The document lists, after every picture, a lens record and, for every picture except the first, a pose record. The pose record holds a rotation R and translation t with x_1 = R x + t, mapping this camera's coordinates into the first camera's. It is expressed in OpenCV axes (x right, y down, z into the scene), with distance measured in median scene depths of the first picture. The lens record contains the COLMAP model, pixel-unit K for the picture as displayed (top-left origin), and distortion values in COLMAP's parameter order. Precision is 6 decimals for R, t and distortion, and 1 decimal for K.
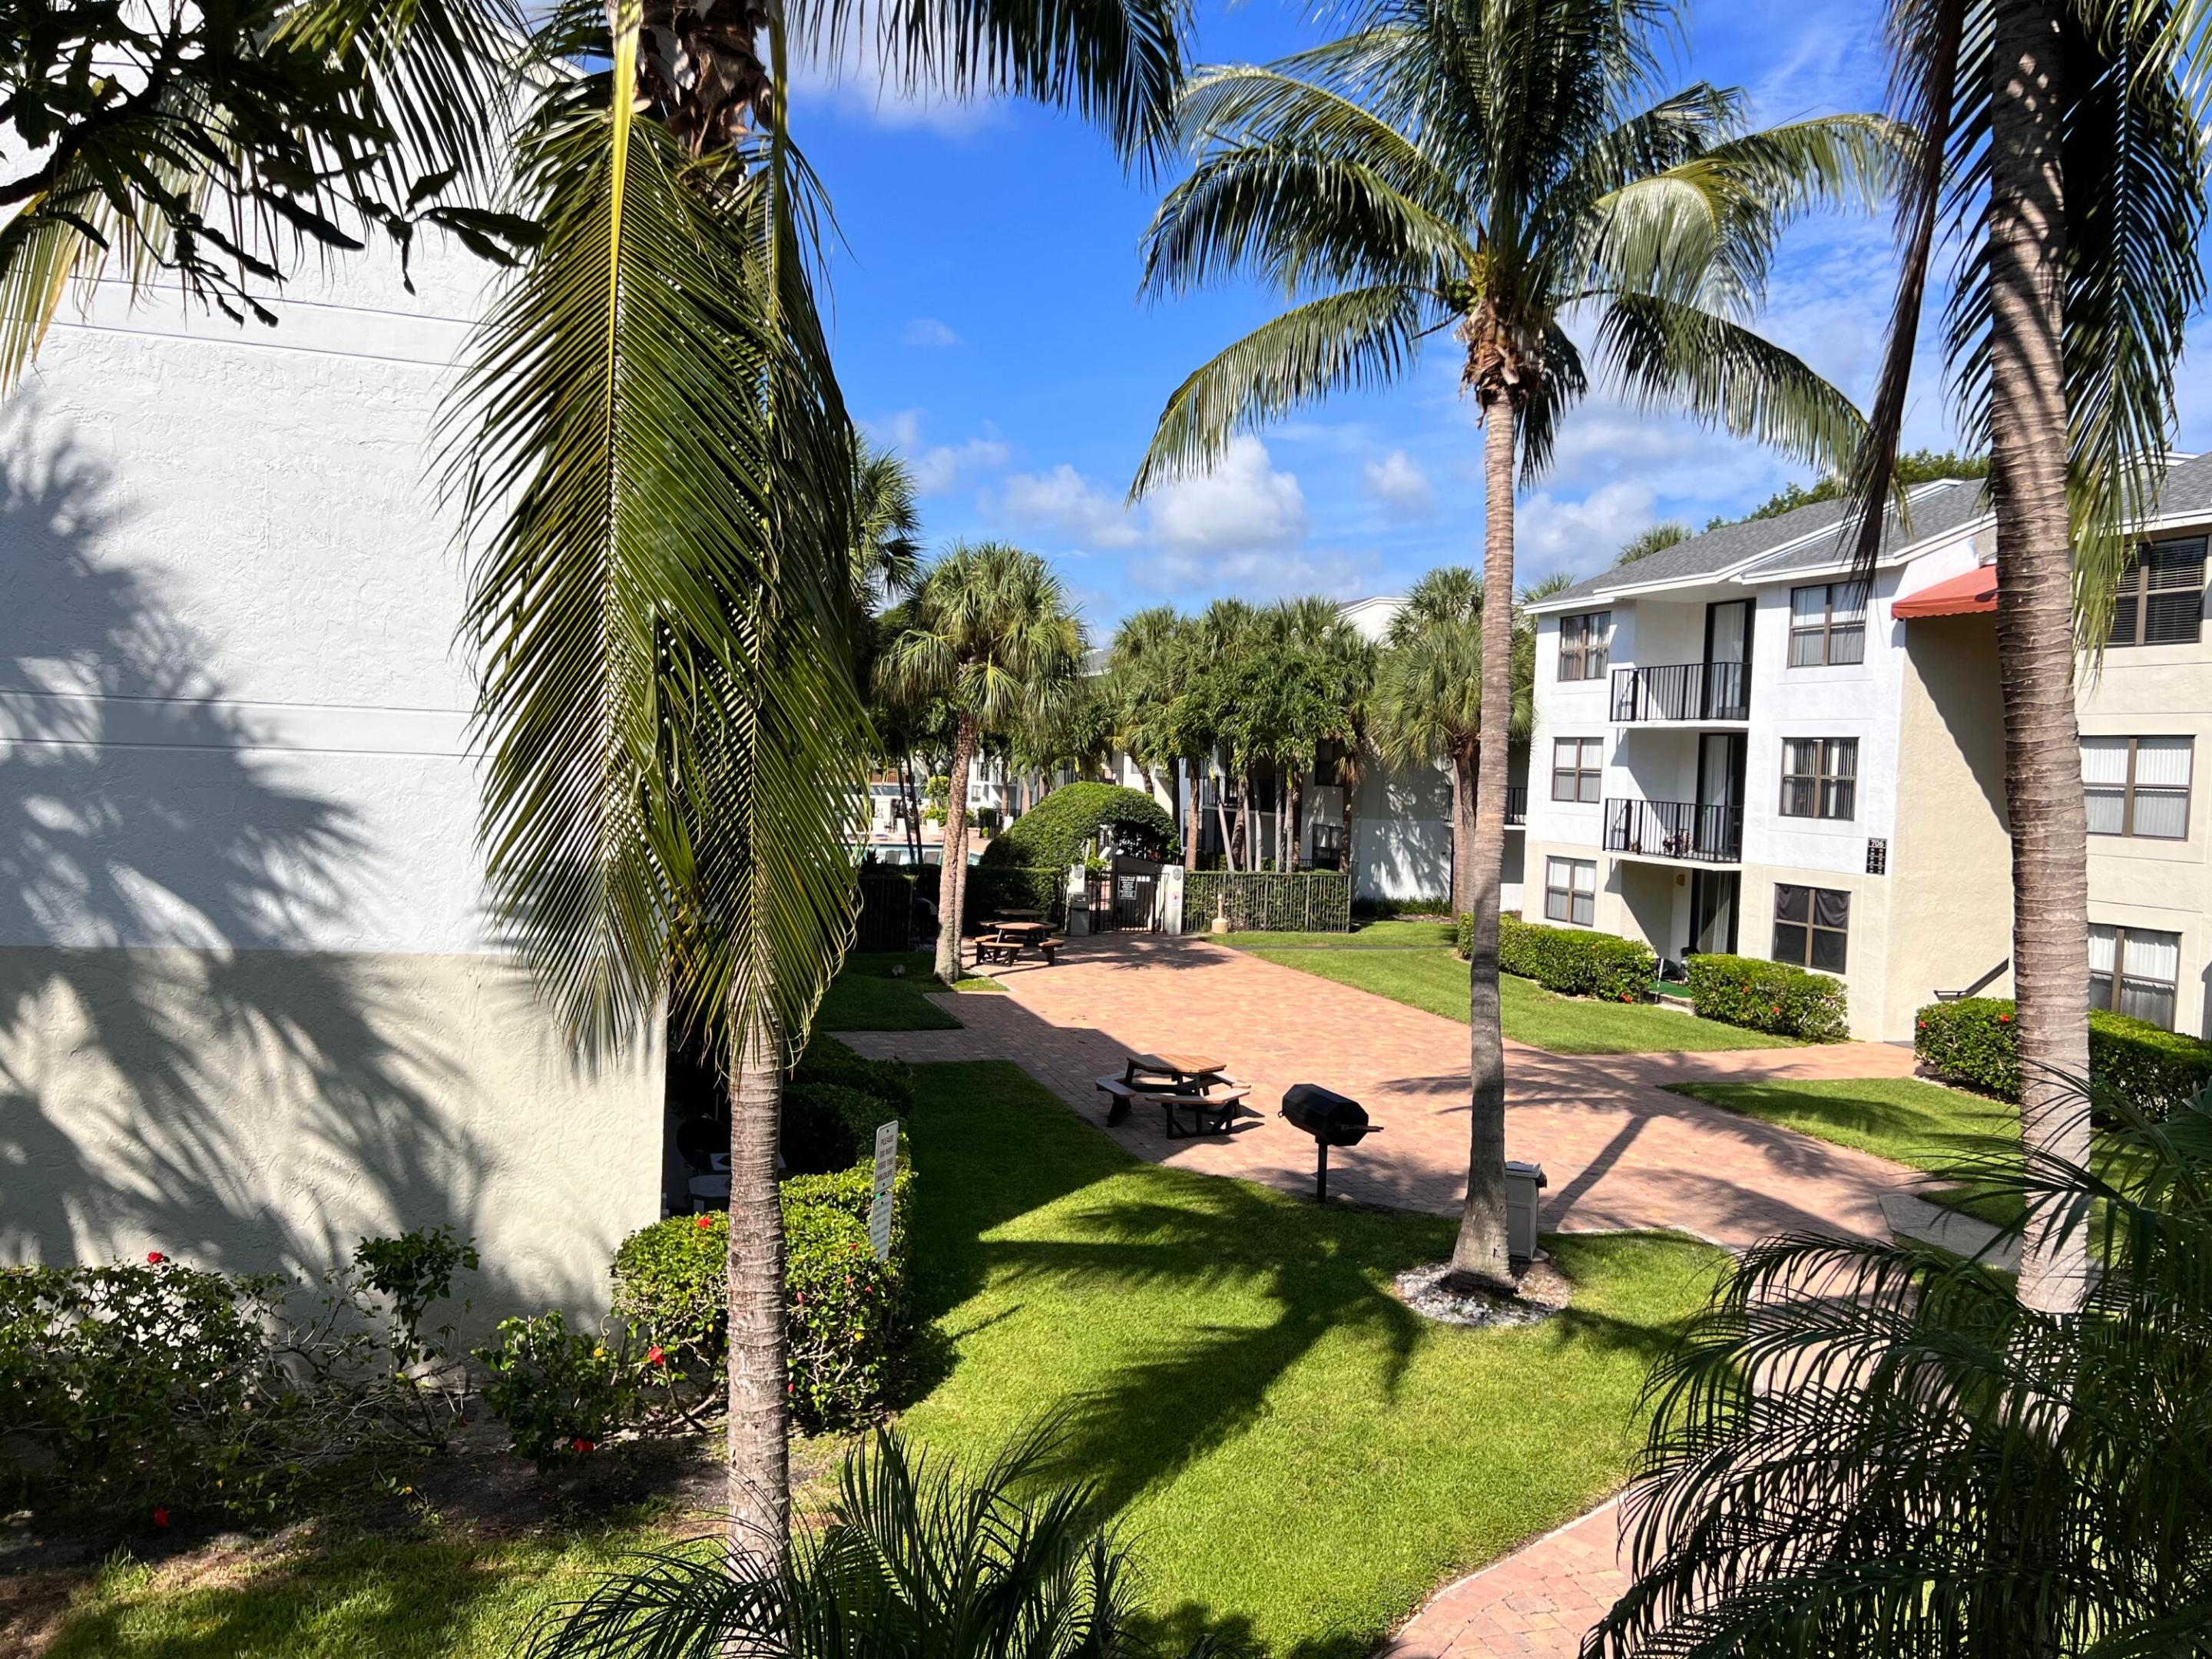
lens RADIAL K [[1668.3, 0, 1106.5], [0, 1668.3, 818.0], [0, 0, 1]] dist [0.070149, -0.112489]
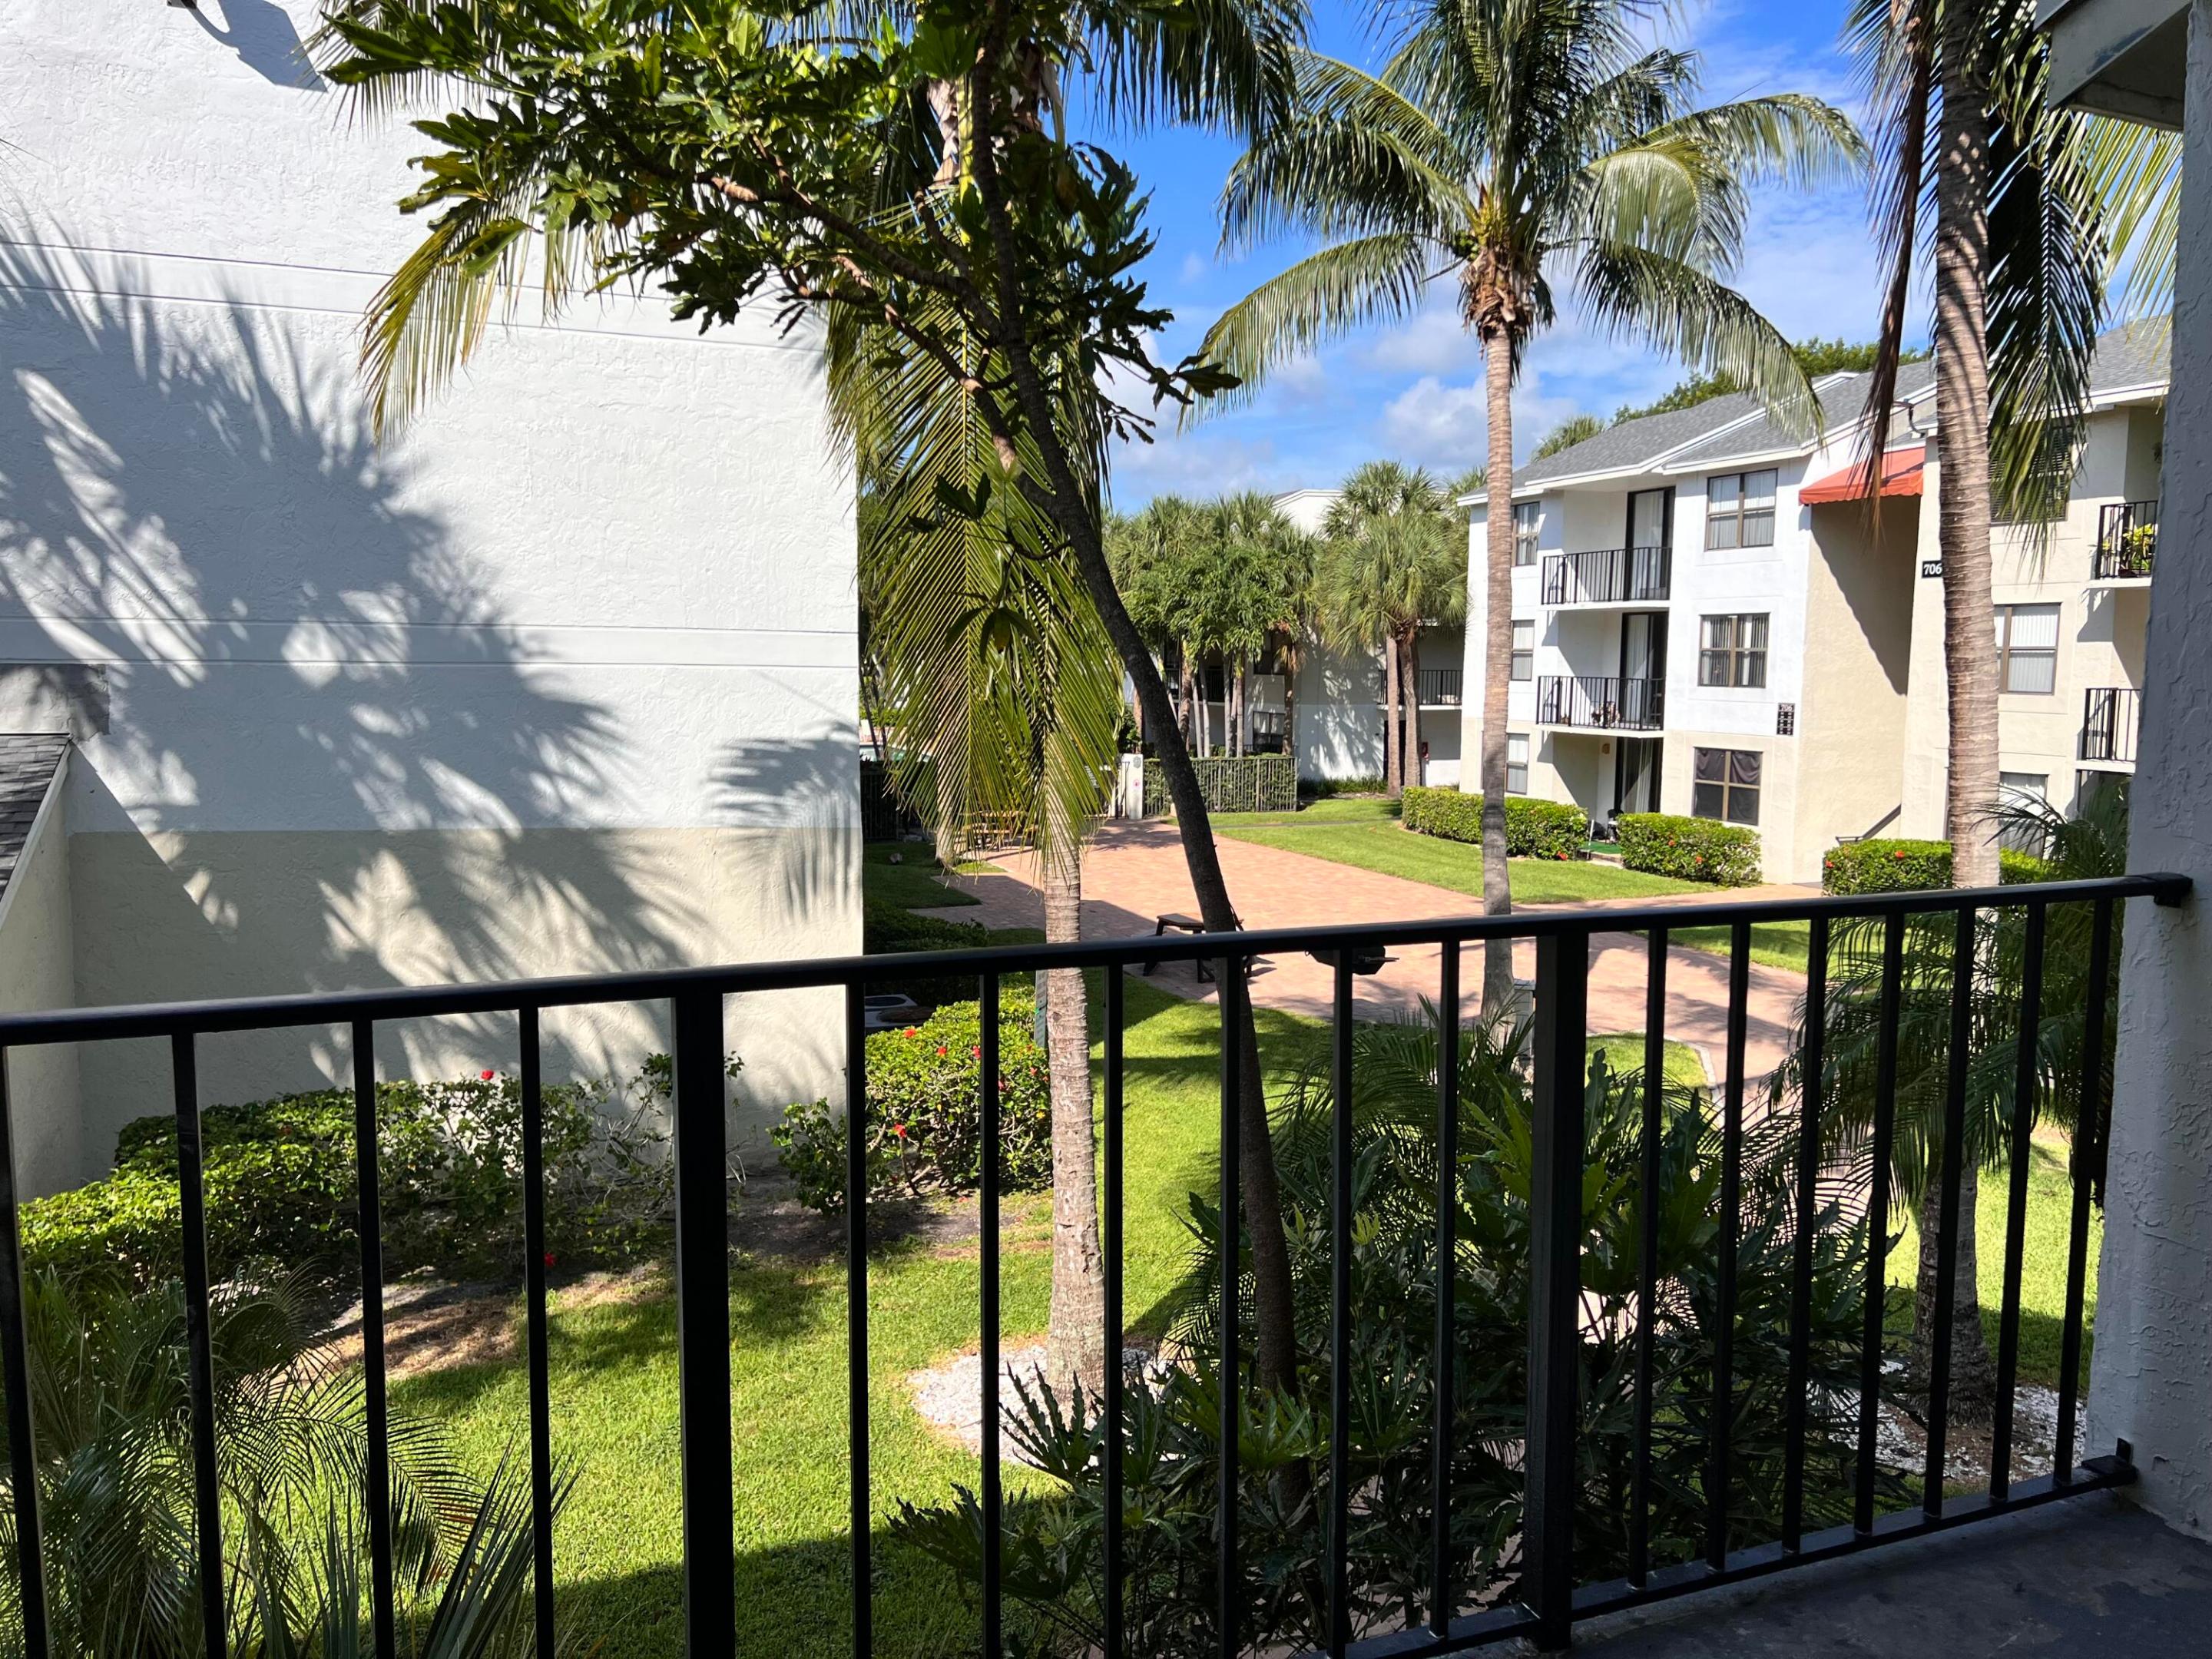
lens RADIAL K [[1674.0, 0, 1125.1], [0, 1674.0, 827.3], [0, 0, 1]] dist [0.082971, -0.103239]
pose [[0.996886, -0.037012, 0.069628, -0.057348], [0.032227, 0.997121, 0.068637, 0.002943], [-0.071968, -0.066180, 0.995209, -0.086210]]
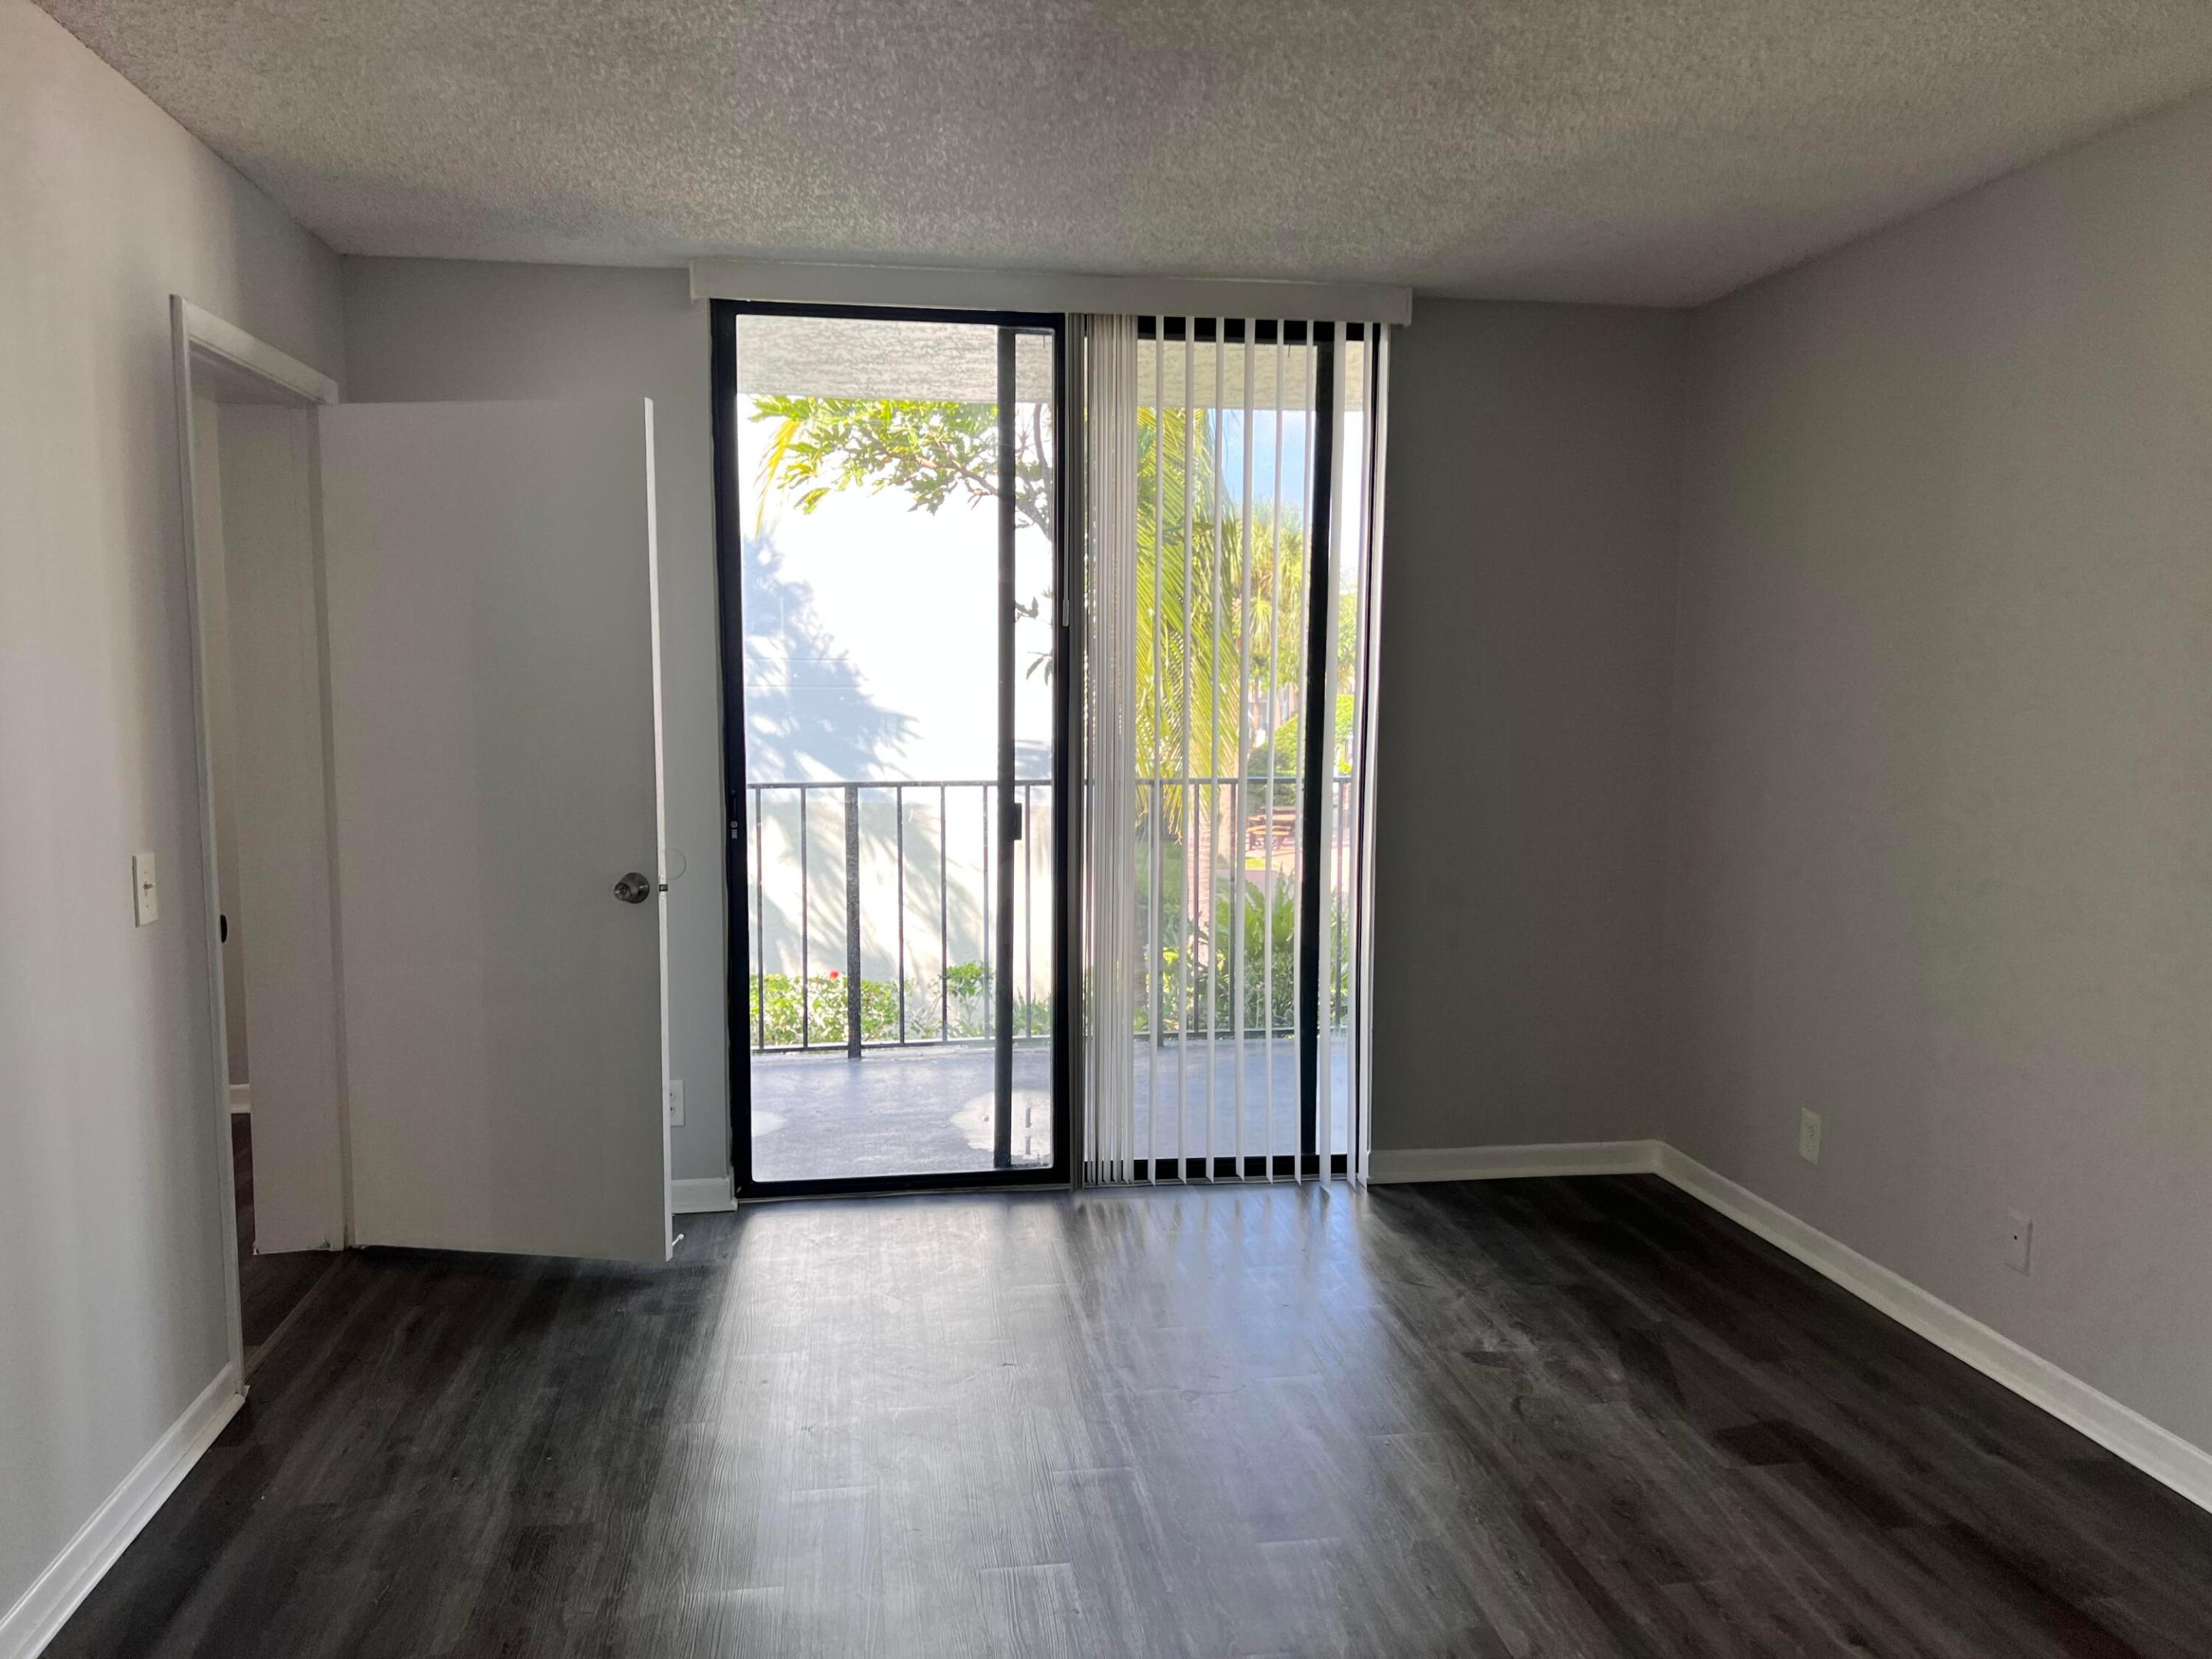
lens RADIAL K [[1668.3, 0, 1106.5], [0, 1668.3, 818.0], [0, 0, 1]] dist [0.070149, -0.112489]
pose [[0.988961, -0.018648, -0.146999, -0.004977], [0.025705, 0.998599, 0.046253, 0.007824], [0.145931, -0.049521, 0.988055, -0.227269]]
